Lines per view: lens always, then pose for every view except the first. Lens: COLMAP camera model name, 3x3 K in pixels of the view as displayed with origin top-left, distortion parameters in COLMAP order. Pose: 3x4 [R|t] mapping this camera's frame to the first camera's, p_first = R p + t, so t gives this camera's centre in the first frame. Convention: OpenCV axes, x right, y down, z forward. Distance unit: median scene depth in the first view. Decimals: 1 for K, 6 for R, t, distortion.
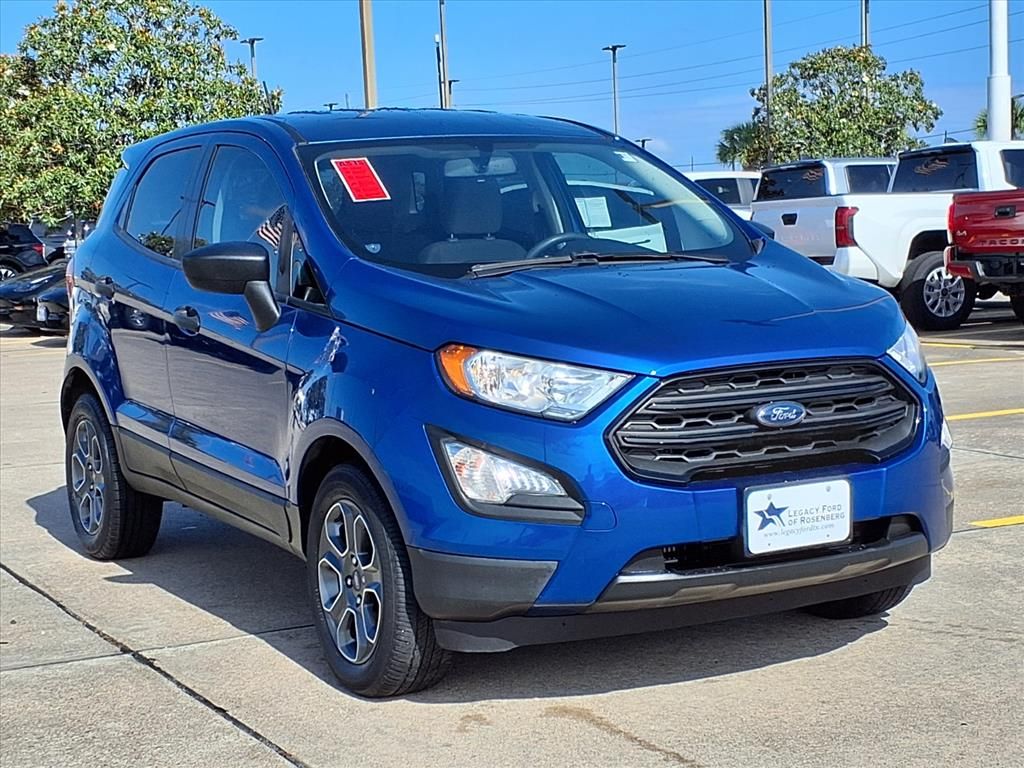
lens RADIAL K [[1848.3, 0, 512.0], [0, 1848.3, 384.0], [0, 0, 1]] dist [0.268477, -0.125475]
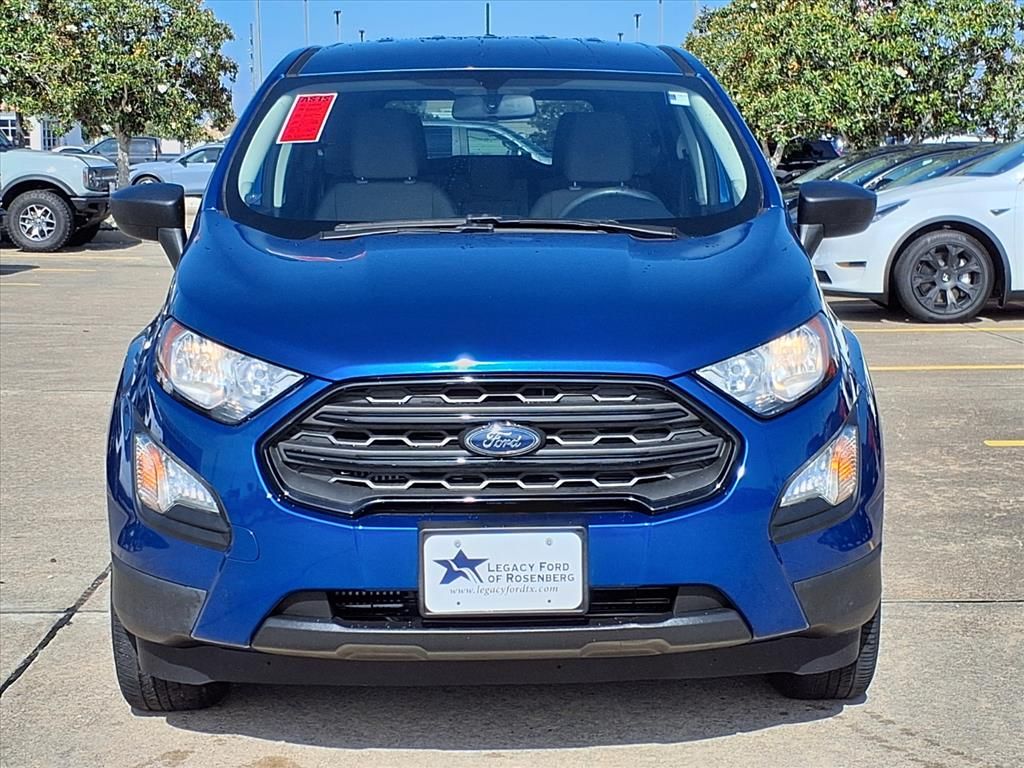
lens RADIAL K [[1861.5, 0, 512.0], [0, 1861.5, 384.0], [0, 0, 1]] dist [0.177343, -0.016391]
pose [[0.896034, 0.089662, -0.434837, 0.485420], [-0.070014, 0.995677, 0.061033, -0.055431], [0.438429, -0.024243, 0.898439, 0.294144]]
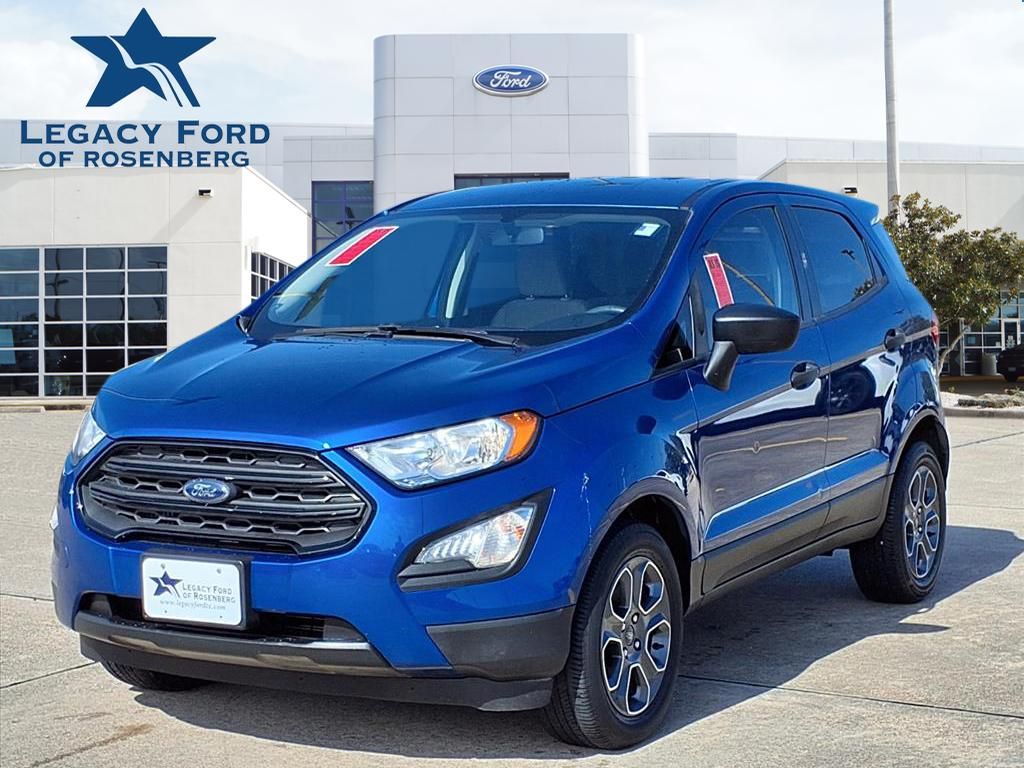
lens RADIAL K [[1817.4, 0, 587.4], [0, 1817.4, 386.8], [0, 0, 1]] dist [0.135495, -0.164088]
pose [[0.575234, 0.096631, -0.812261, 1.078072], [-0.103175, 0.993638, 0.045142, -0.108261], [0.811456, 0.057838, 0.581545, 0.574549]]
